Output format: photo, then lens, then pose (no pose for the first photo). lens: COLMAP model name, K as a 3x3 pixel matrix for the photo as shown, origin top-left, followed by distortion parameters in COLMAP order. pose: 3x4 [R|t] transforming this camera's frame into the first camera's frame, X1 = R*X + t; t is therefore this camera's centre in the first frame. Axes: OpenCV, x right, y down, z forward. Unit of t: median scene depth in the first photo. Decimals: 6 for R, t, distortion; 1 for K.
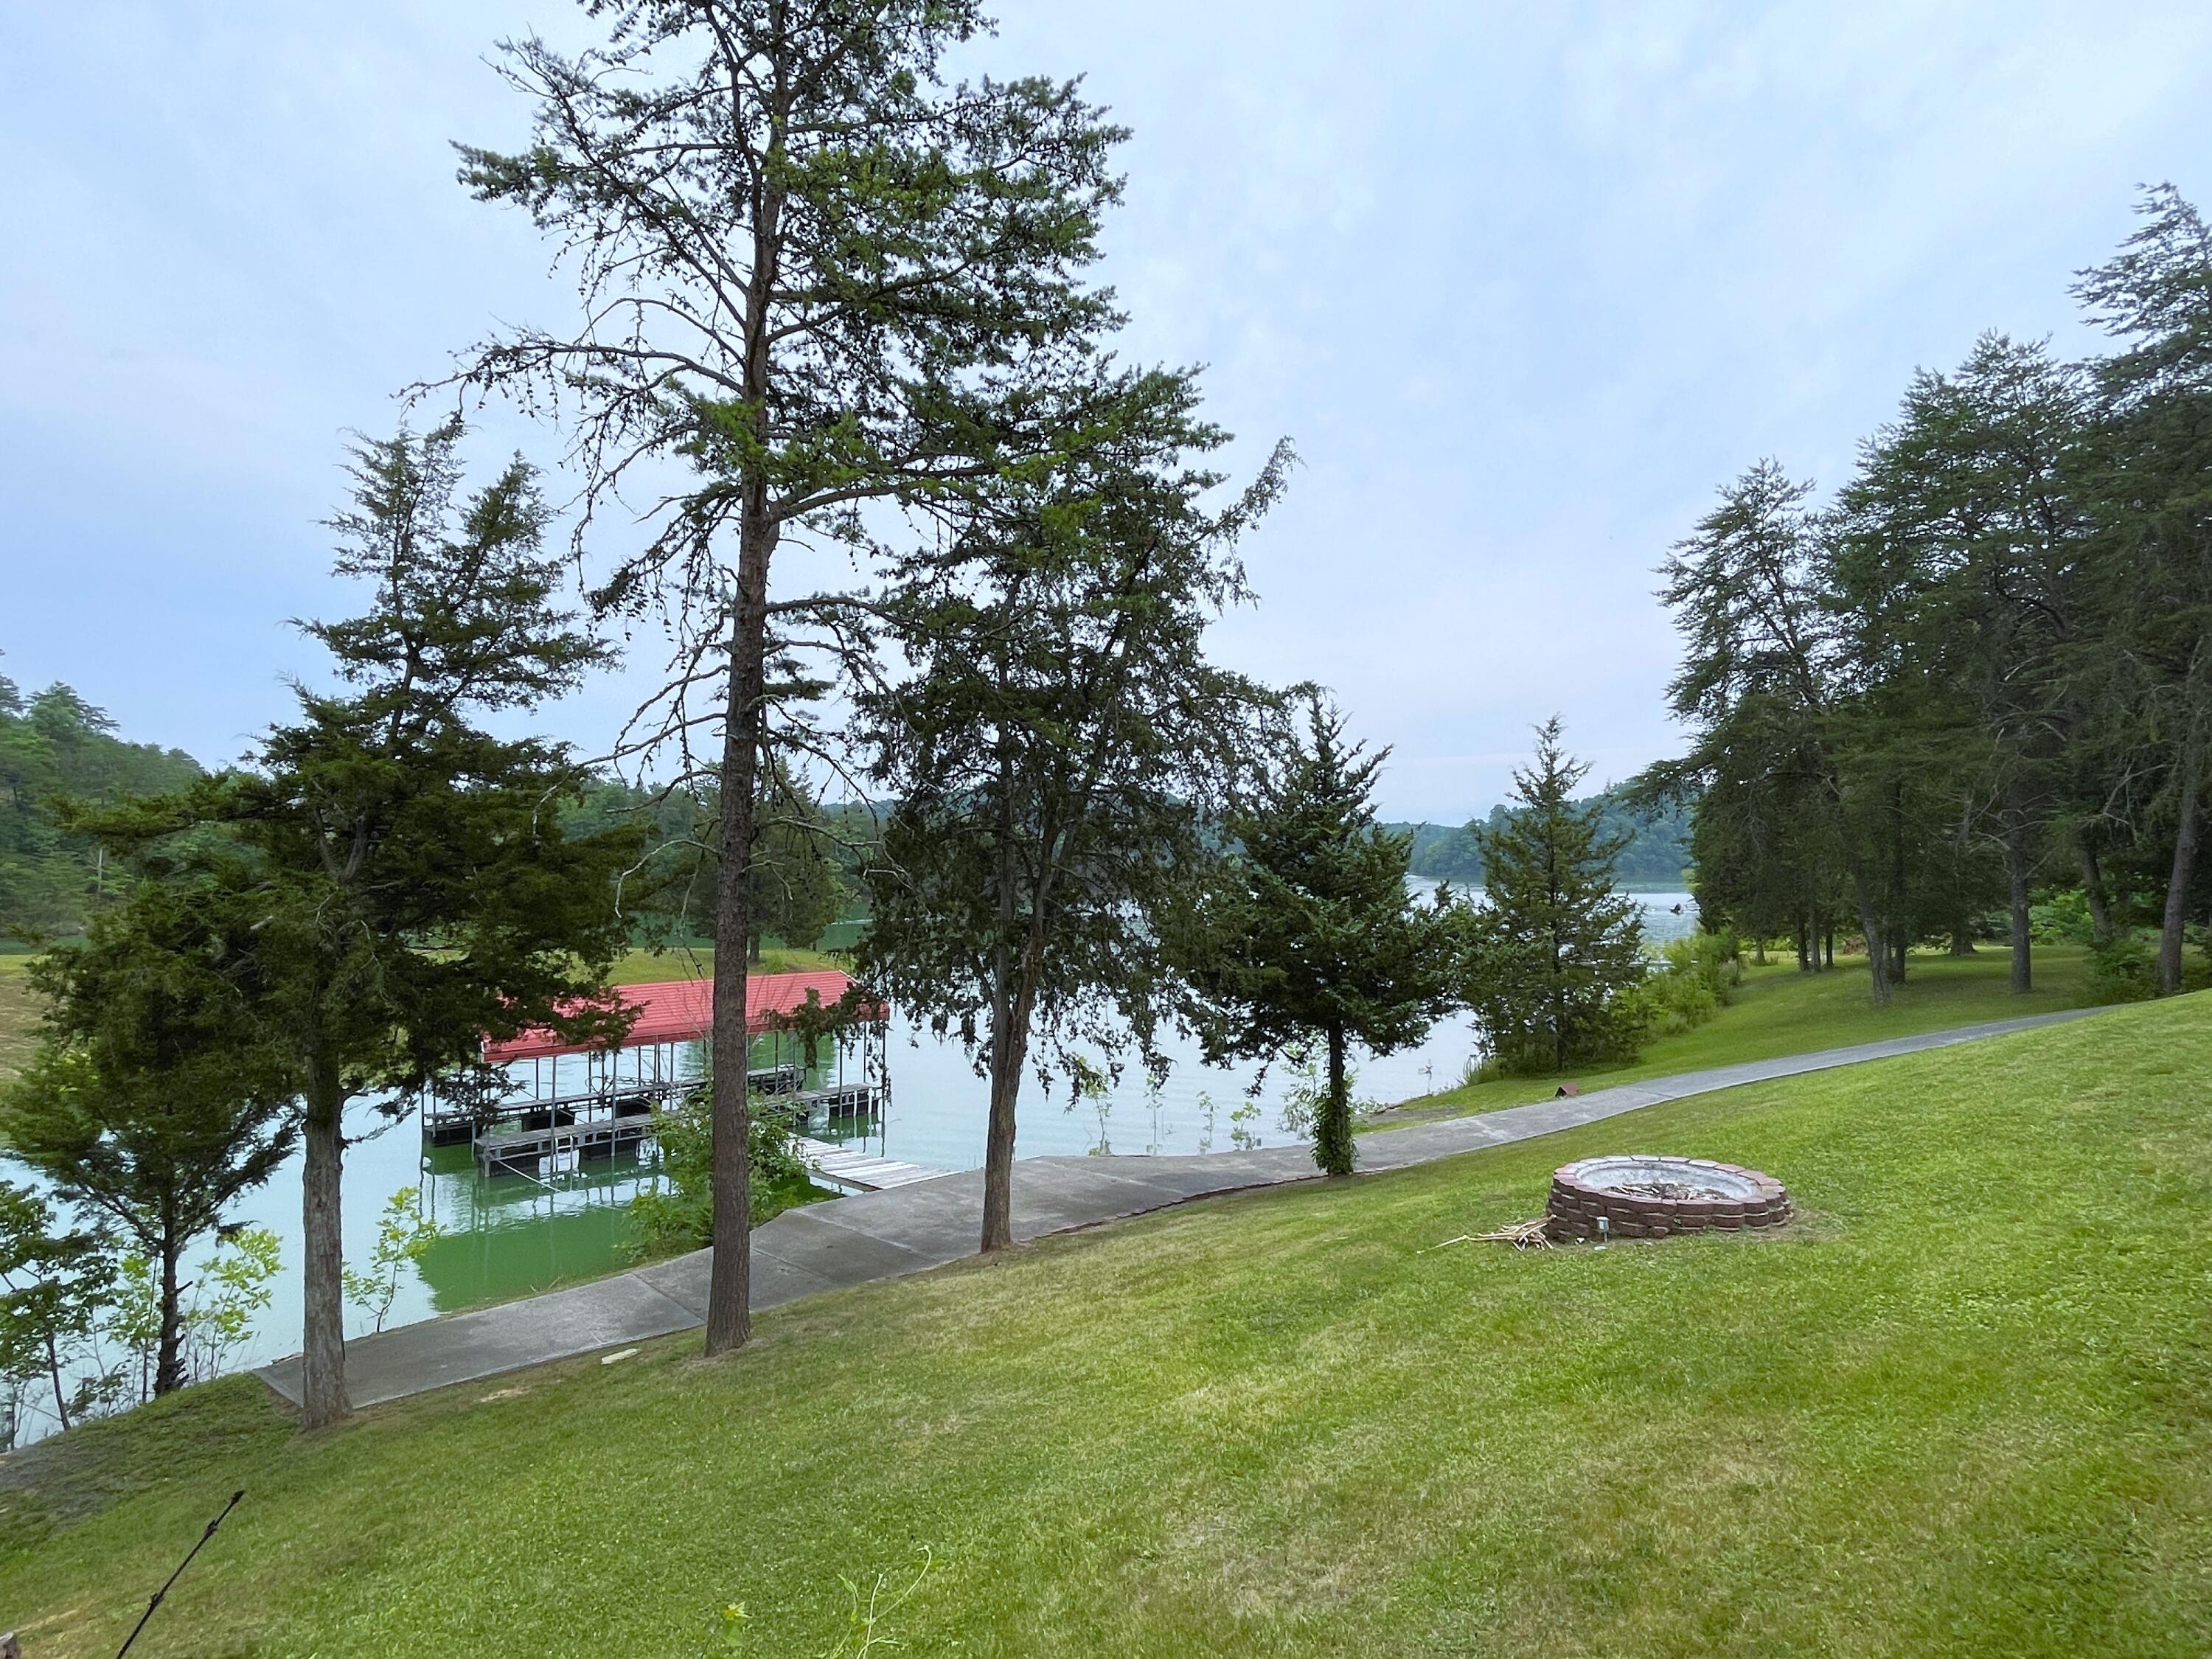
lens RADIAL K [[1211.1, 0, 1108.5], [0, 1211.1, 813.4], [0, 0, 1]] dist [0.004585, -0.001625]
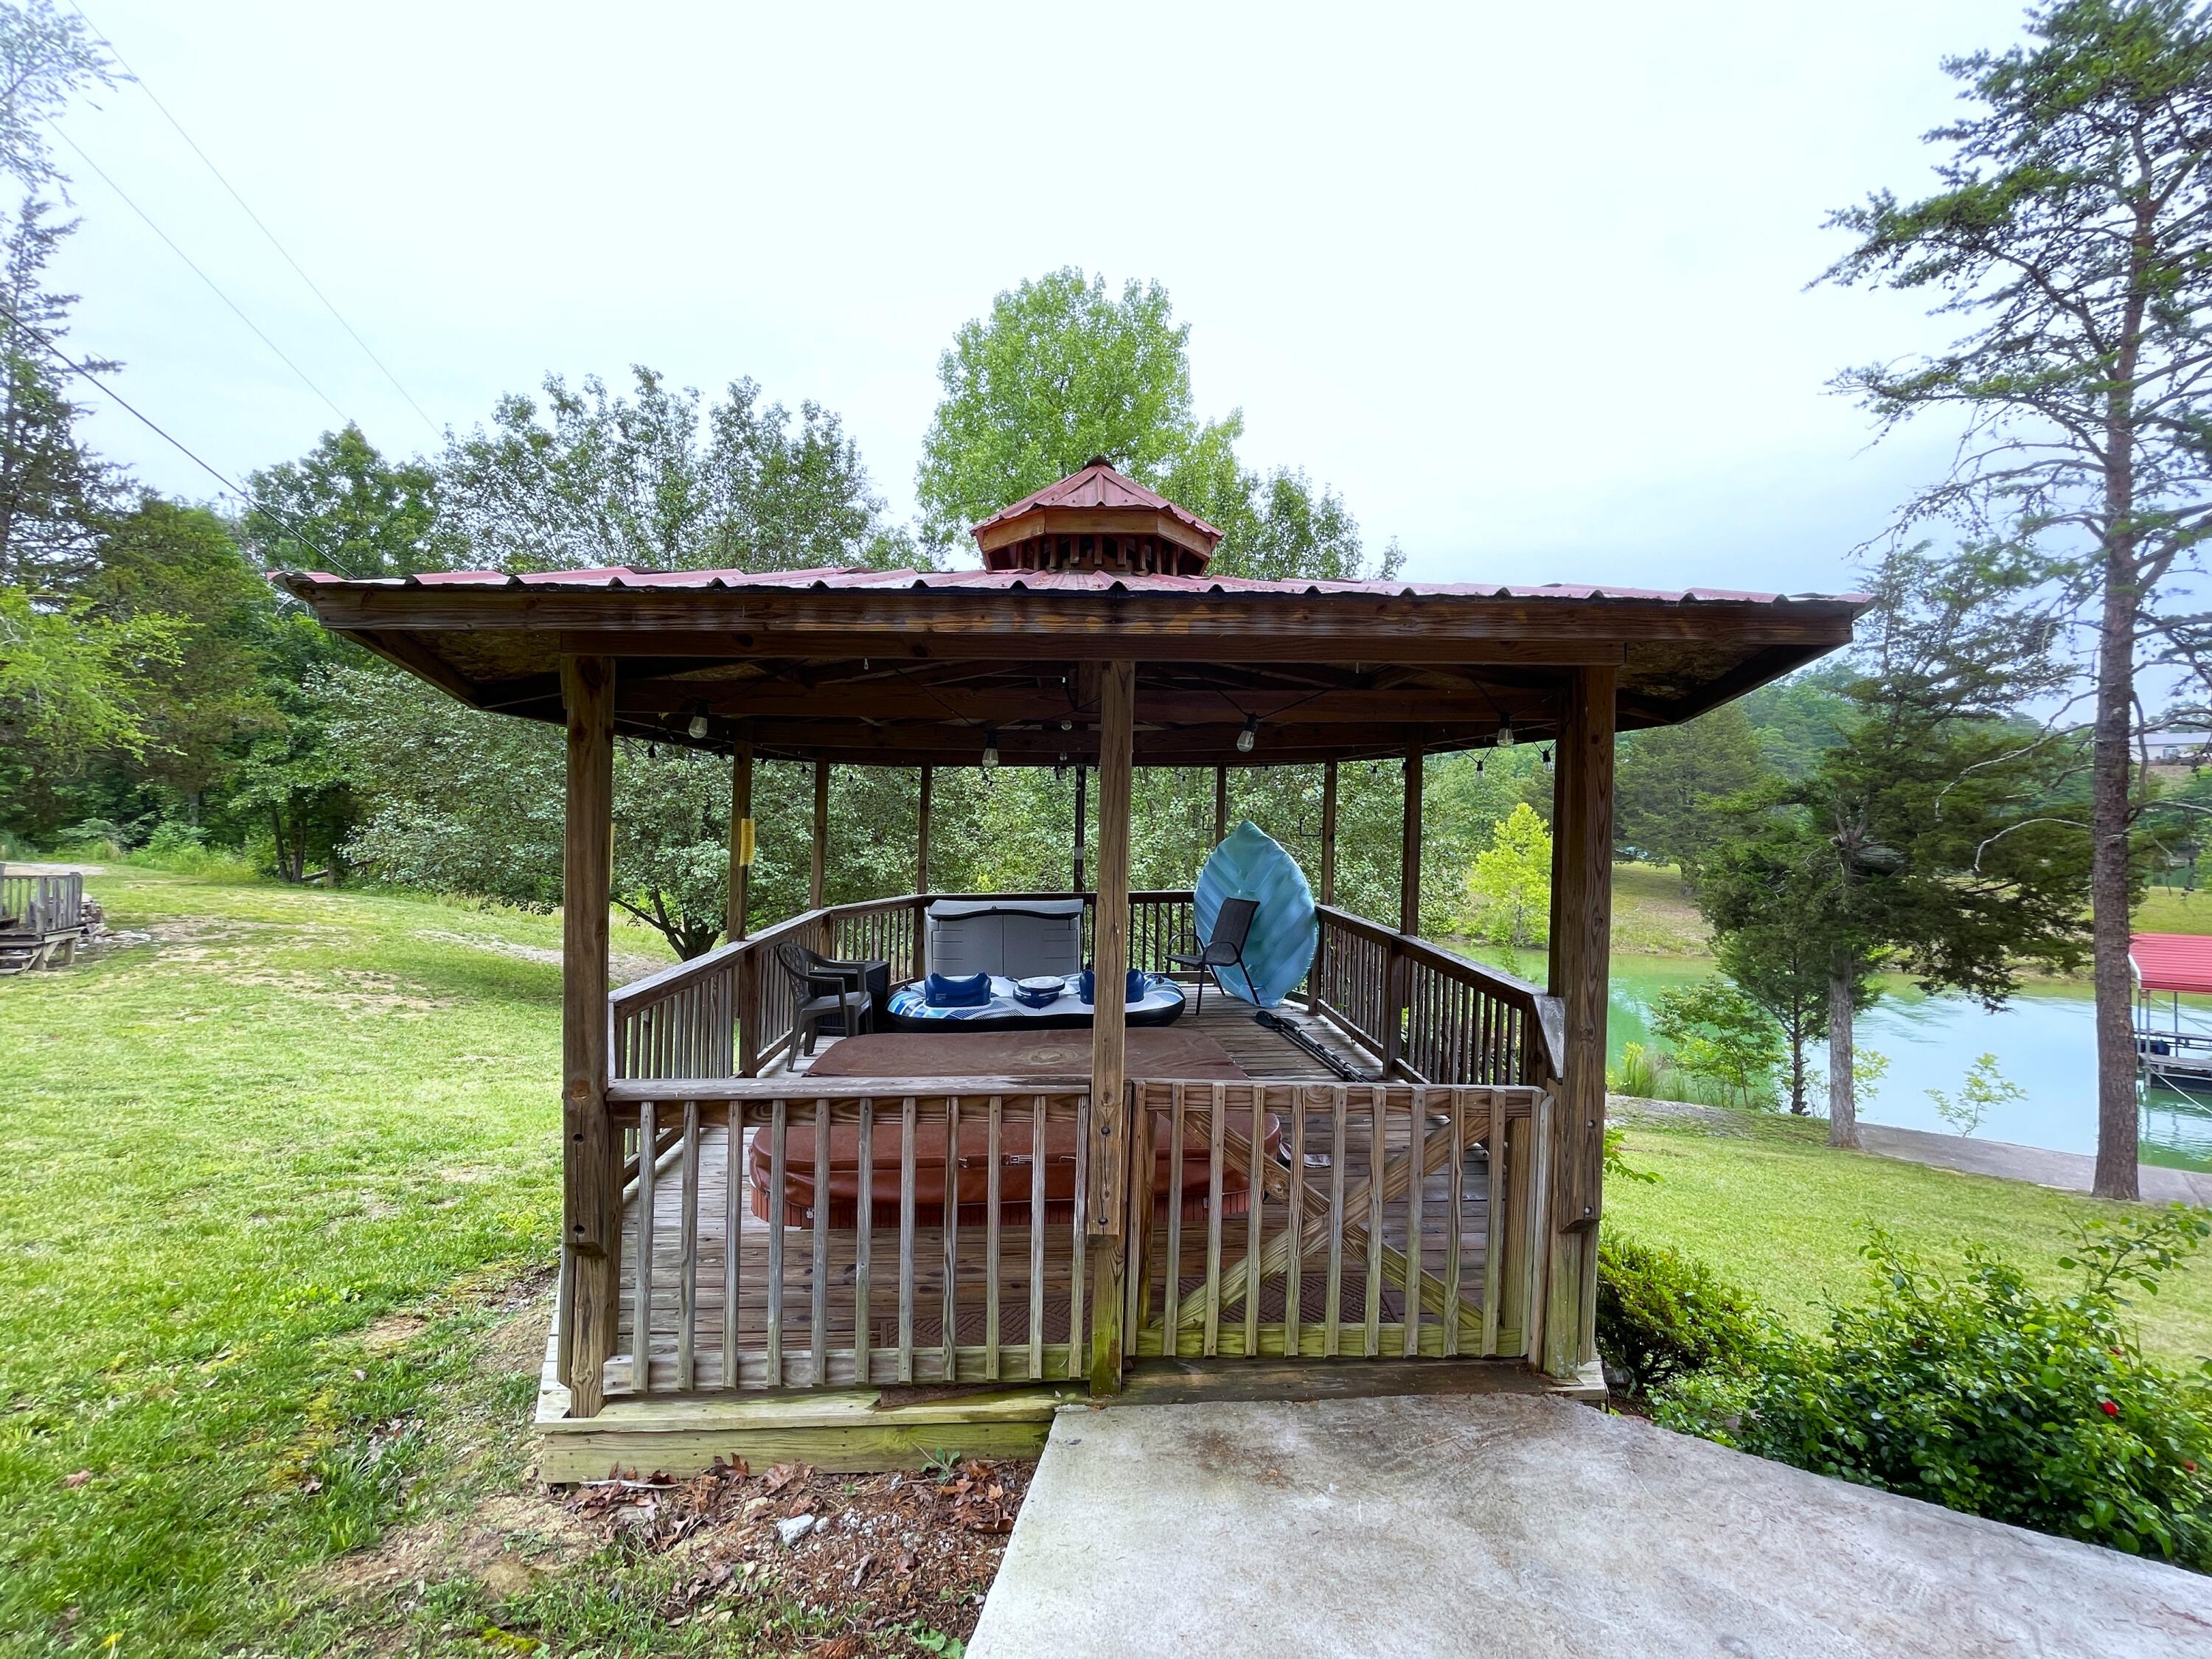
lens RADIAL K [[896.6, 0, 1095.0], [0, 896.6, 822.0], [0, 0, 1]] dist [-0.002063, -0.000945]
pose [[0.093410, 0.011631, -0.995560, 0.321304], [0.049806, 0.998625, 0.016340, -0.025713], [0.994381, -0.051111, 0.092702, -0.103677]]
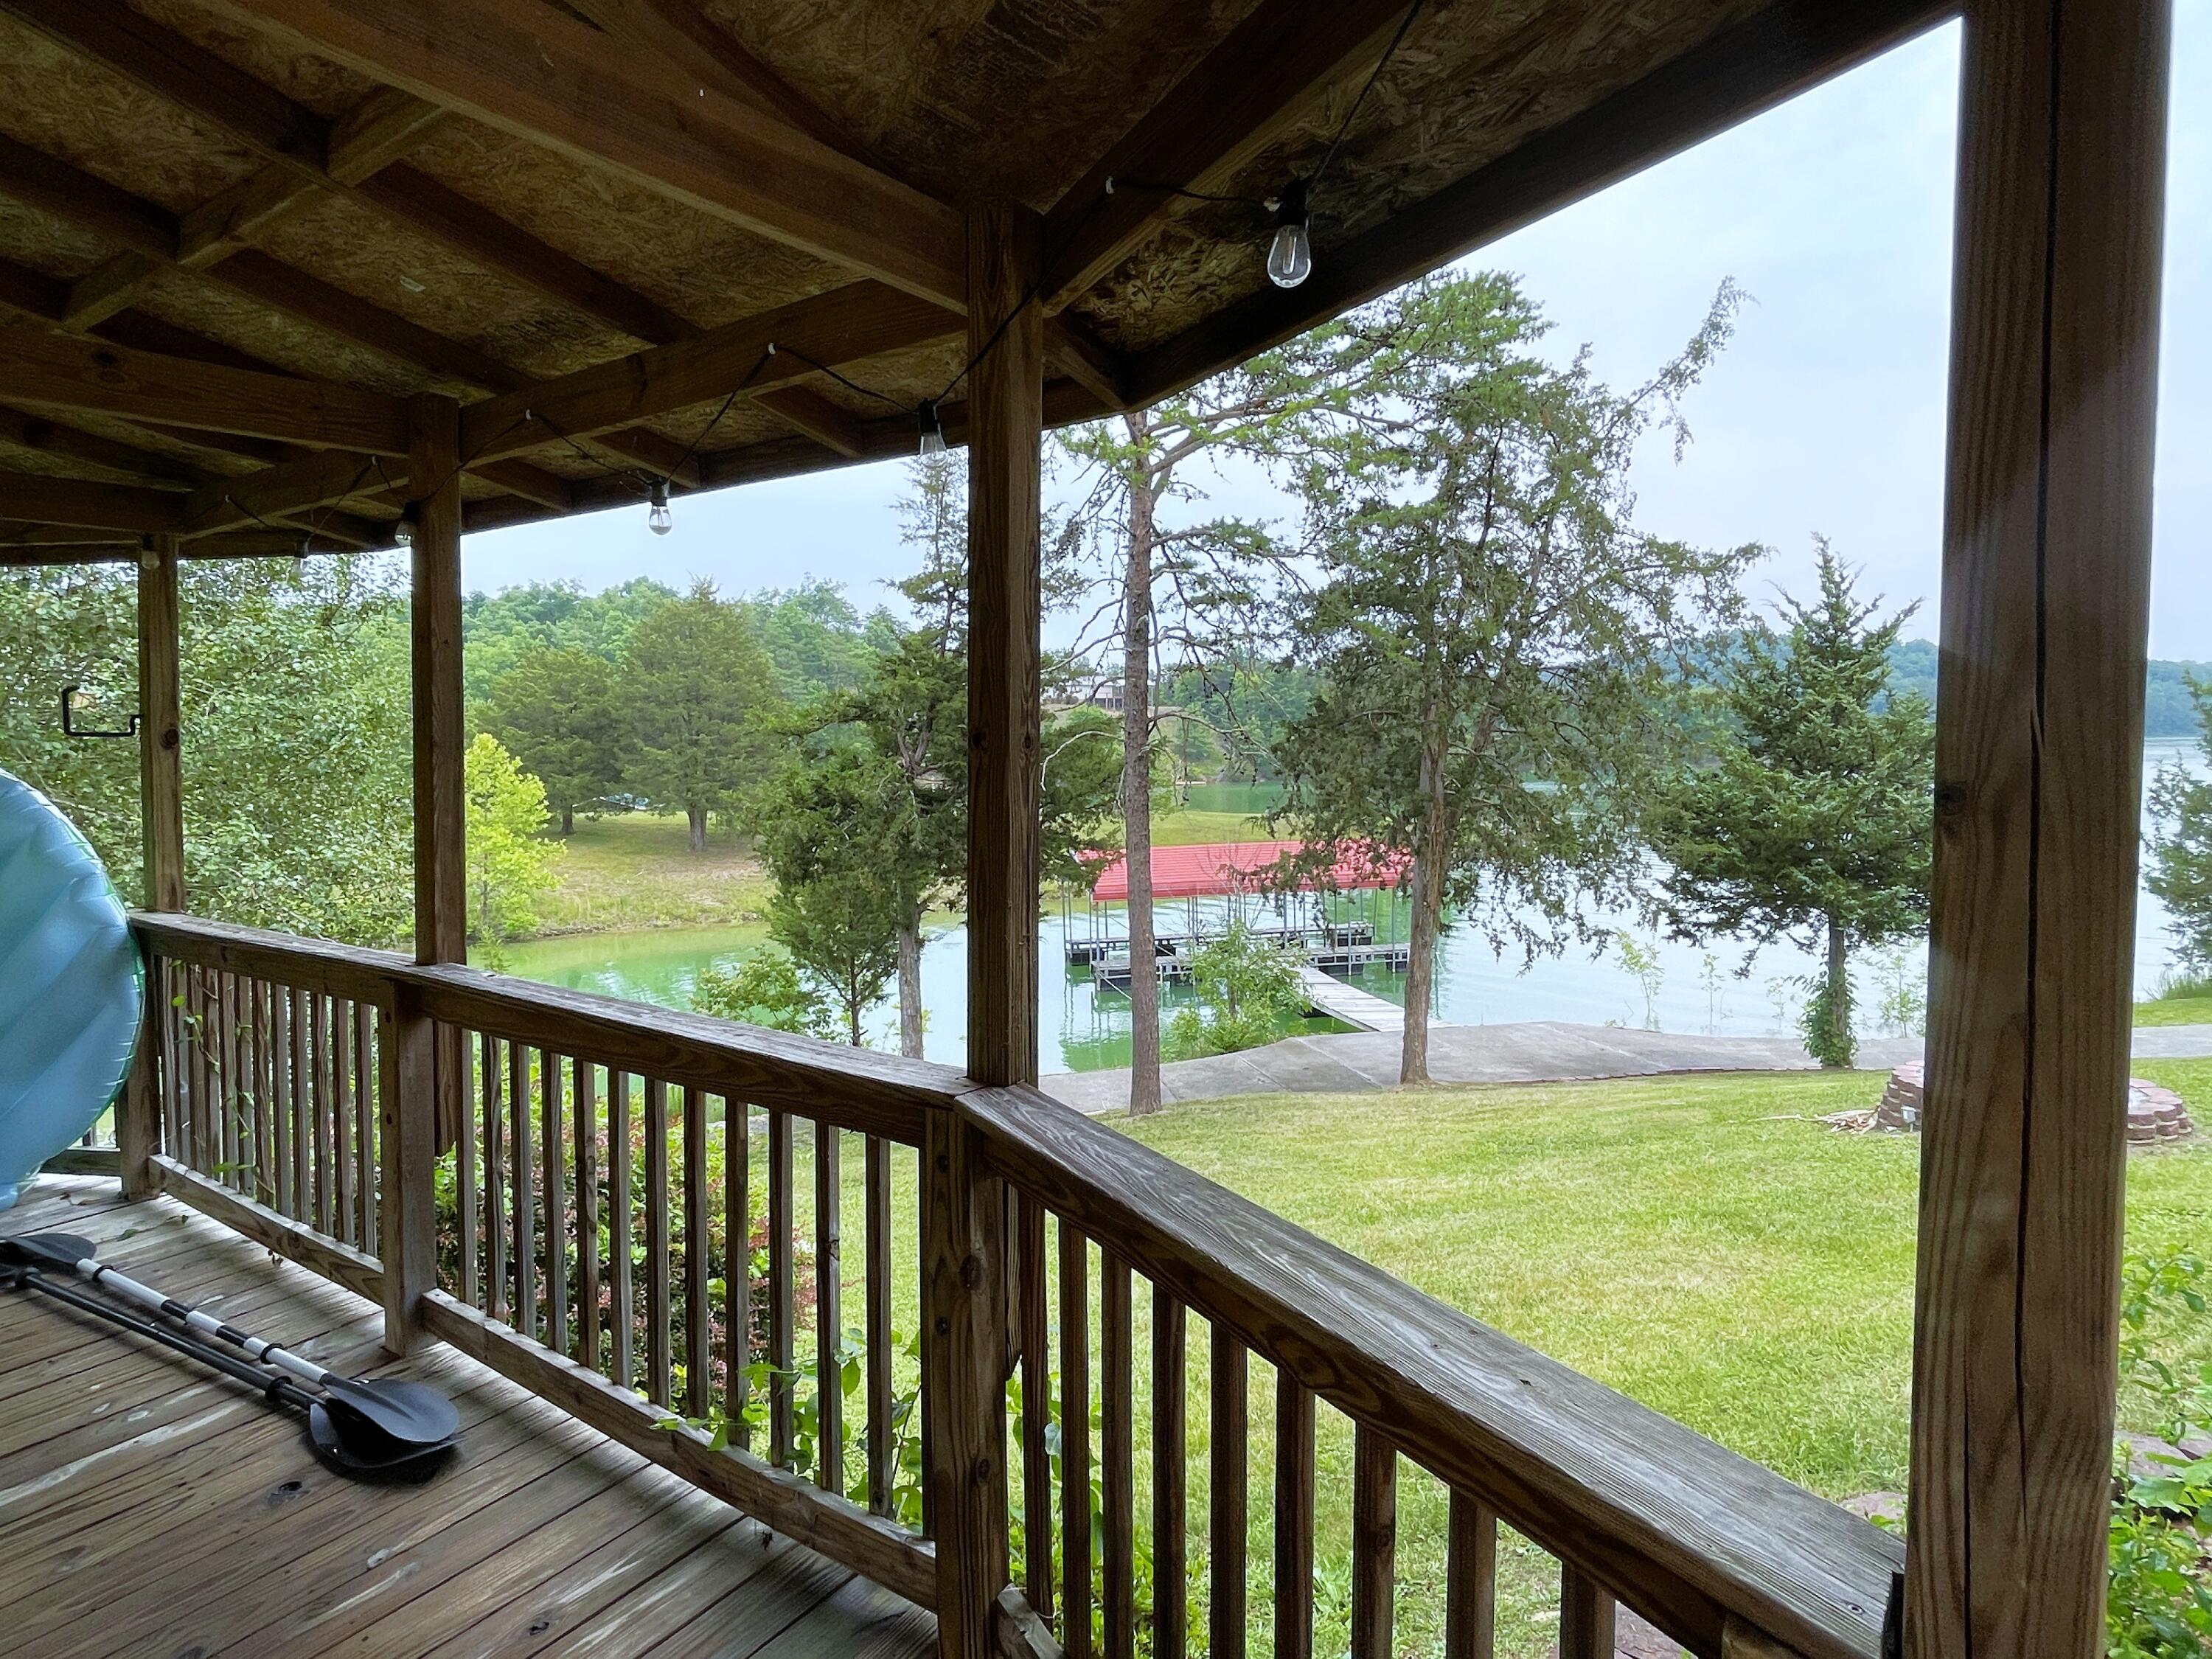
lens RADIAL K [[1211.1, 0, 1110.1], [0, 1211.1, 809.3], [0, 0, 1]] dist [0.004585, -0.001625]
pose [[0.854994, 0.016246, -0.518383, 0.192497], [0.038388, 0.994785, 0.094492, -0.009659], [0.517215, -0.100690, 0.849912, -0.061564]]
